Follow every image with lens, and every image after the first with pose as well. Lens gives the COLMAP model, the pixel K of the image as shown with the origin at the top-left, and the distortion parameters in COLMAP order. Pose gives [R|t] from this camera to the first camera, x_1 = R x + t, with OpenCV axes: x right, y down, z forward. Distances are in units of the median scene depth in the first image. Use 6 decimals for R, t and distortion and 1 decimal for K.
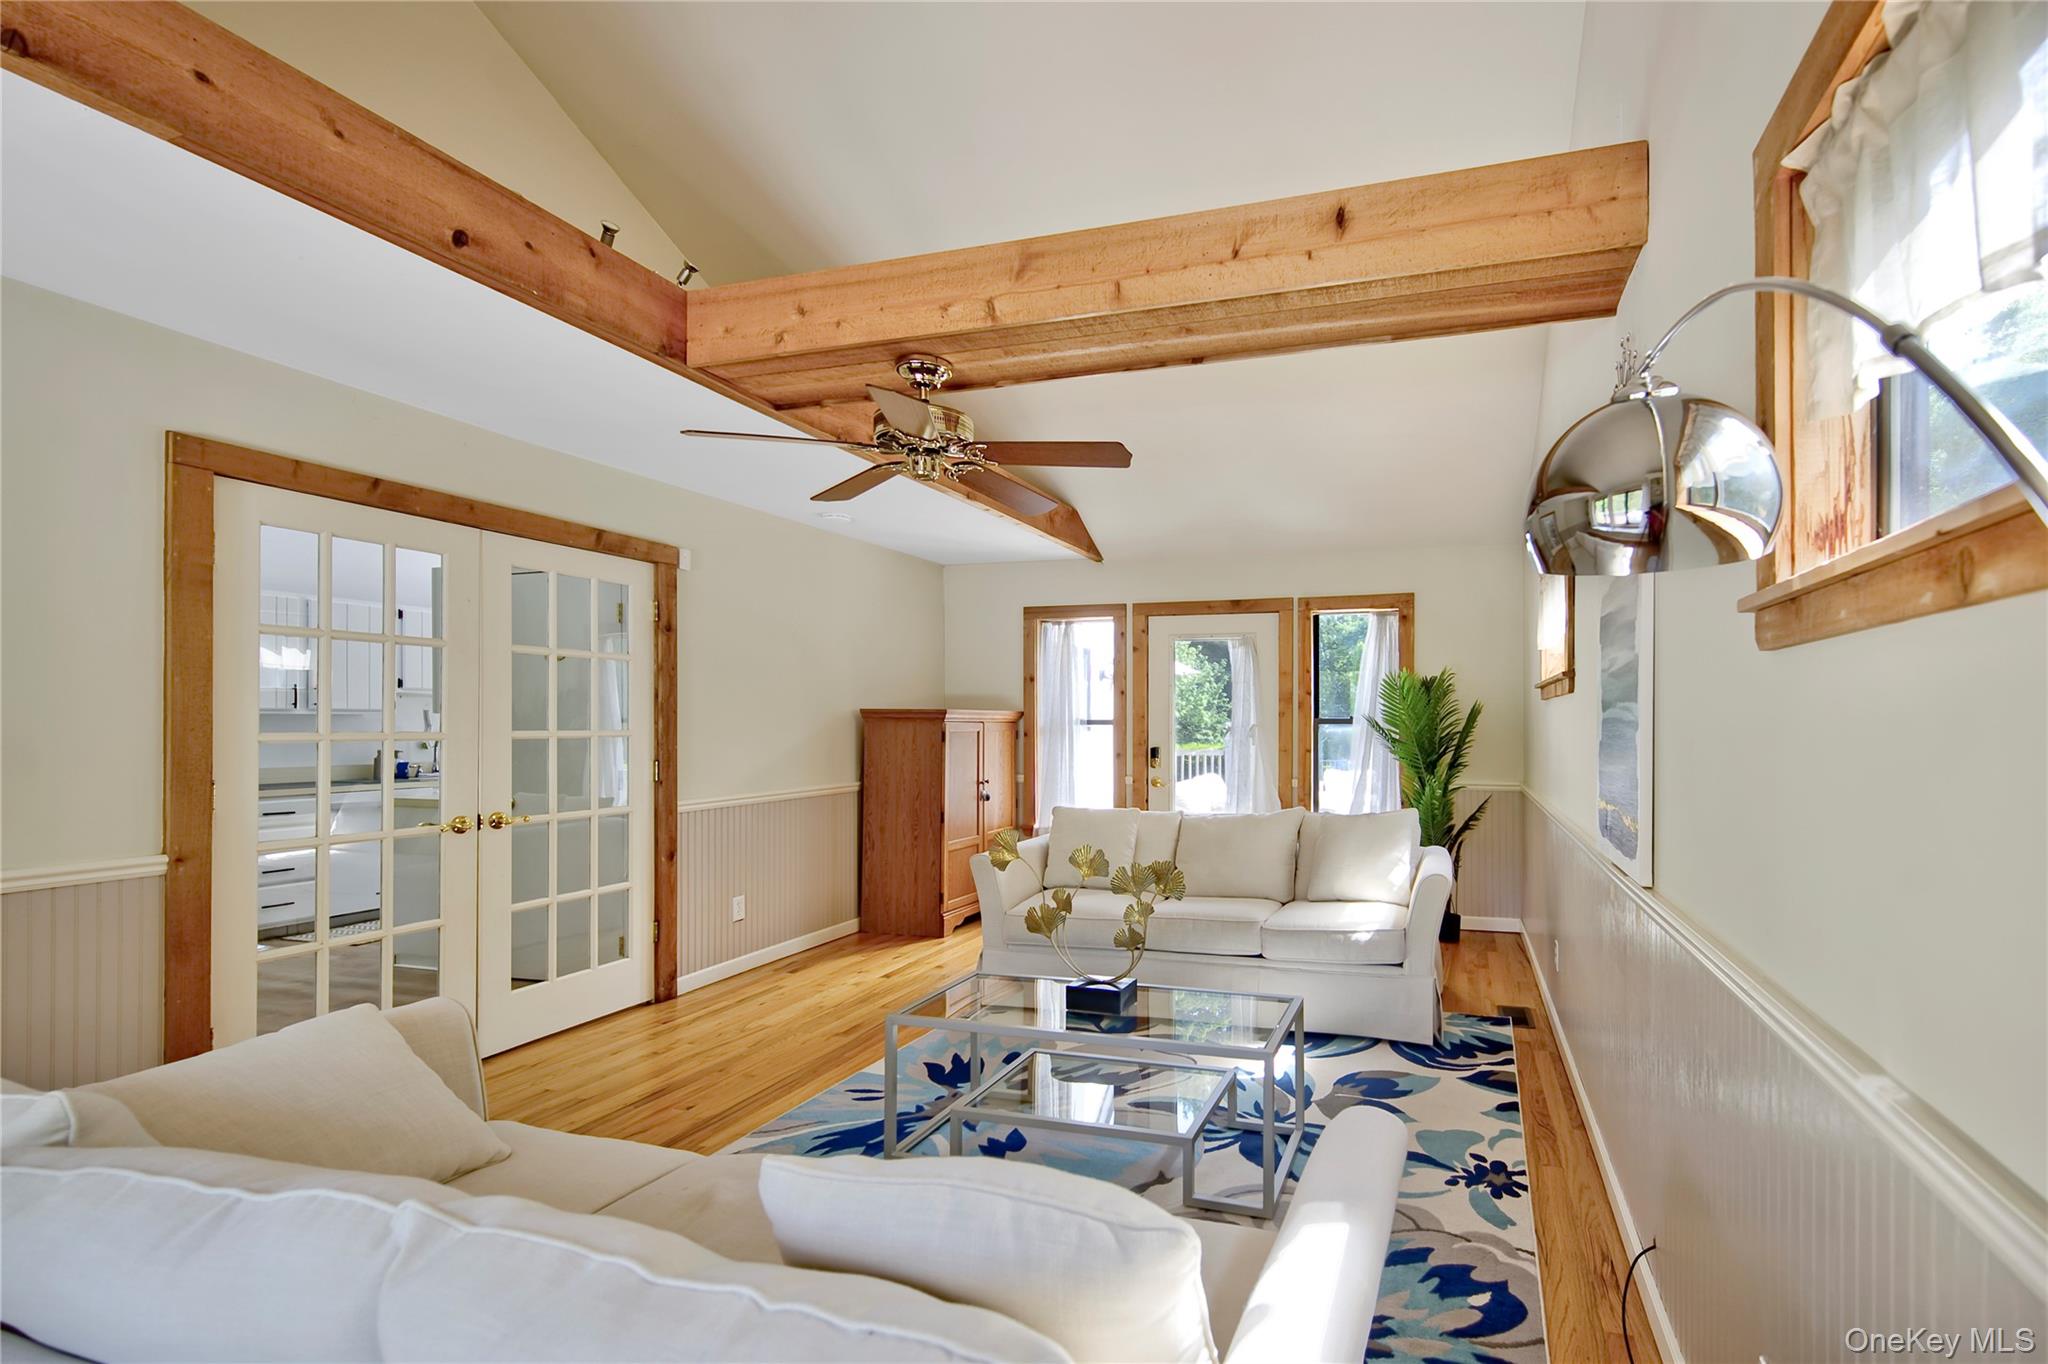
lens RADIAL K [[831.1, 0, 1023.9], [0, 831.1, 717.3], [0, 0, 1]] dist [0.001747, 0.000110]
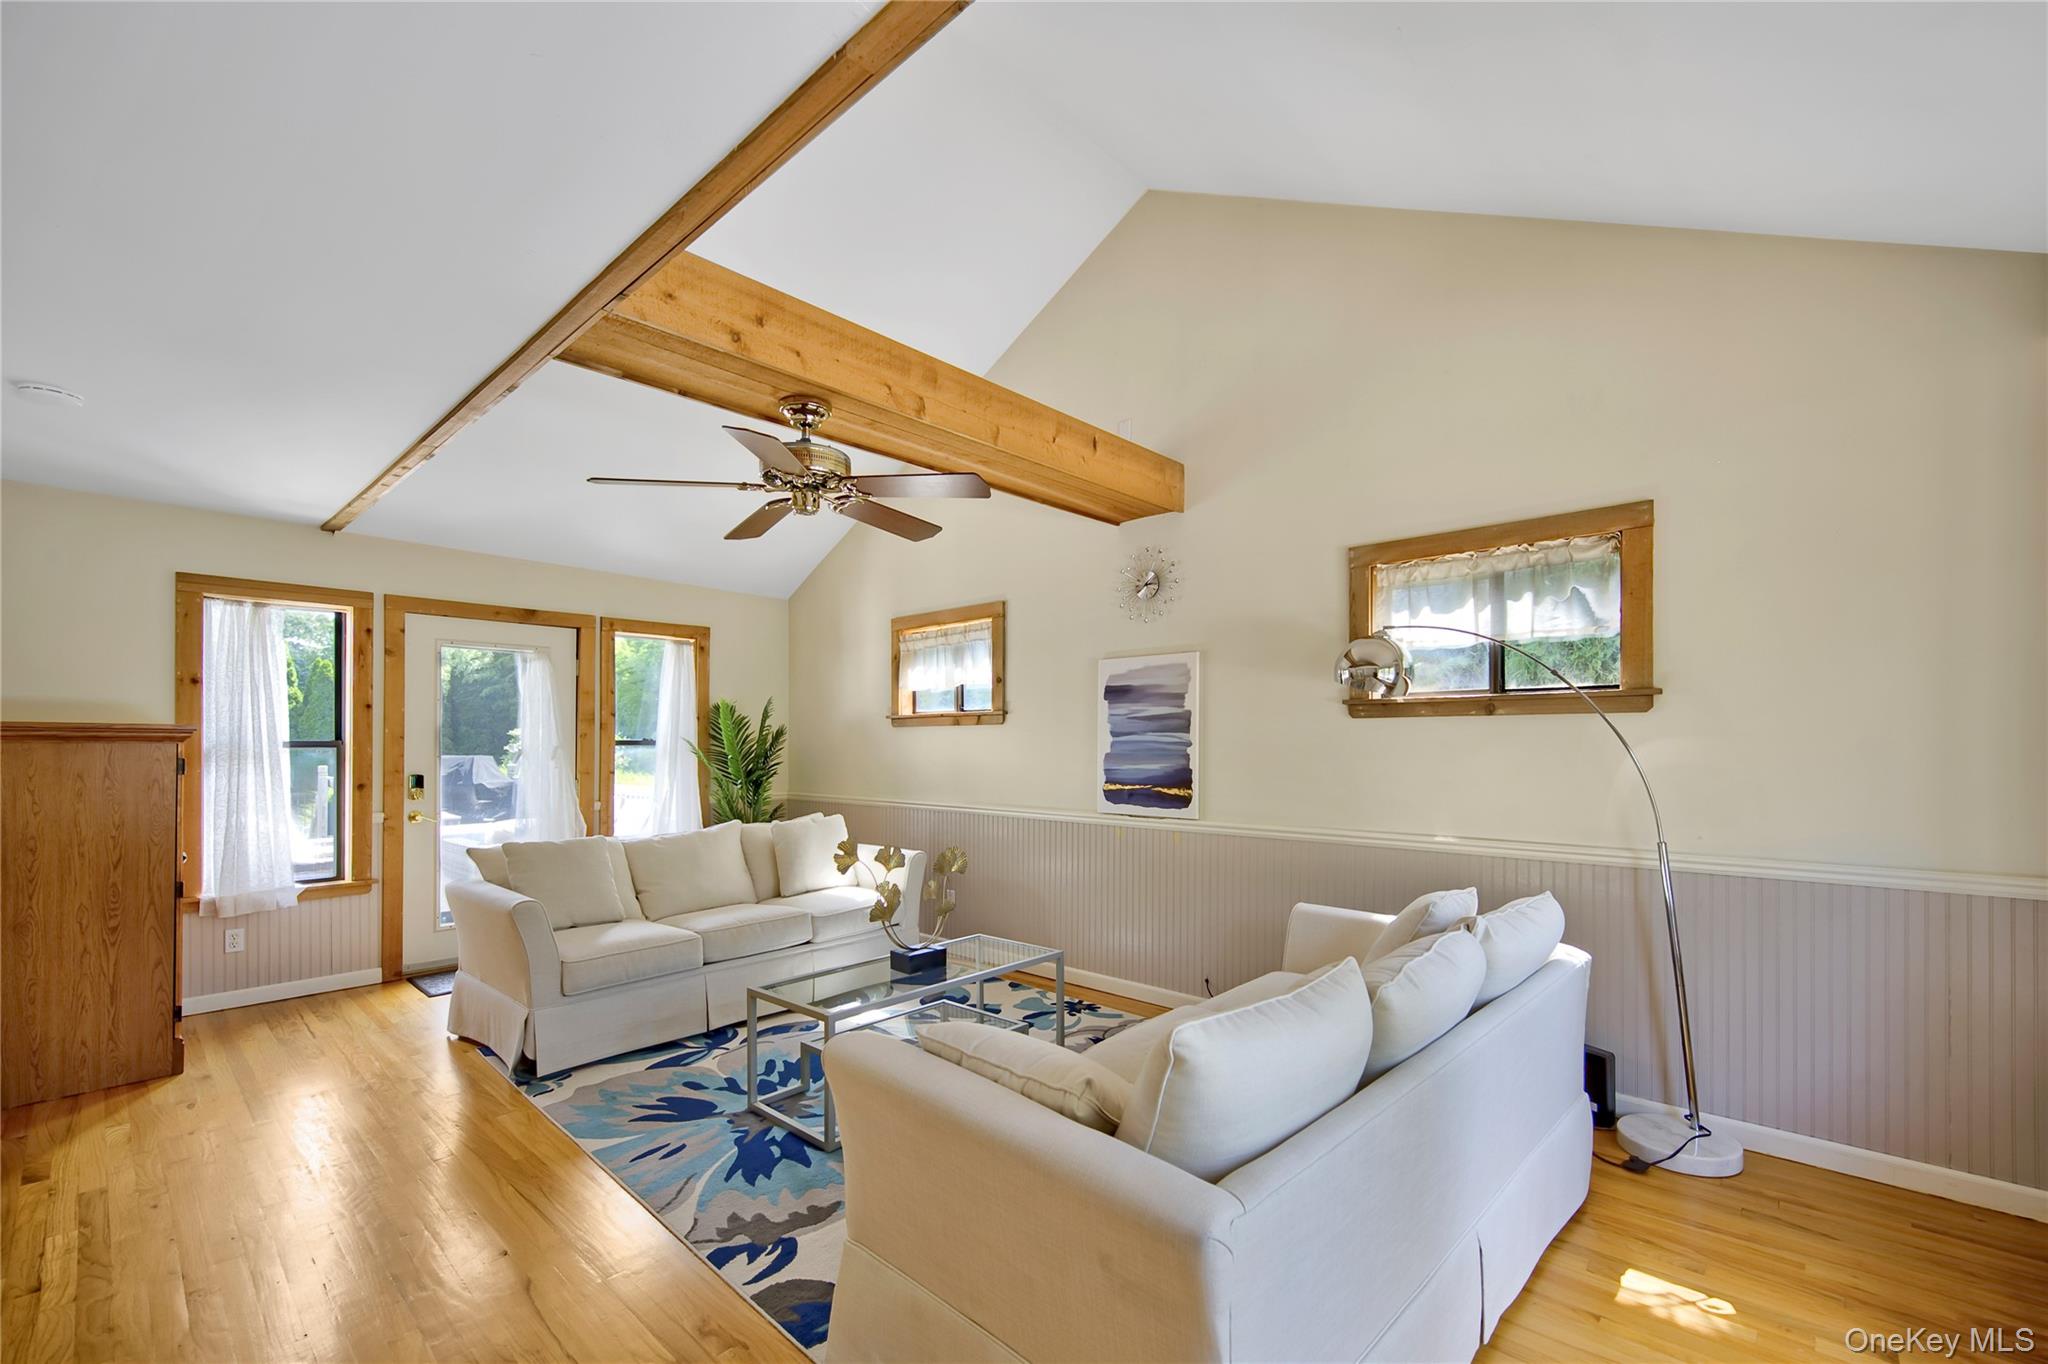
lens RADIAL K [[864.8, 0, 1023.9], [0, 864.8, 738.4], [0, 0, 1]] dist [0.000507, 0.000041]
pose [[0.465455, 0.003991, 0.885062, -0.367718], [-0.003295, 0.999991, -0.002777, 0.001211], [-0.885065, -0.001623, 0.465464, 0.091526]]
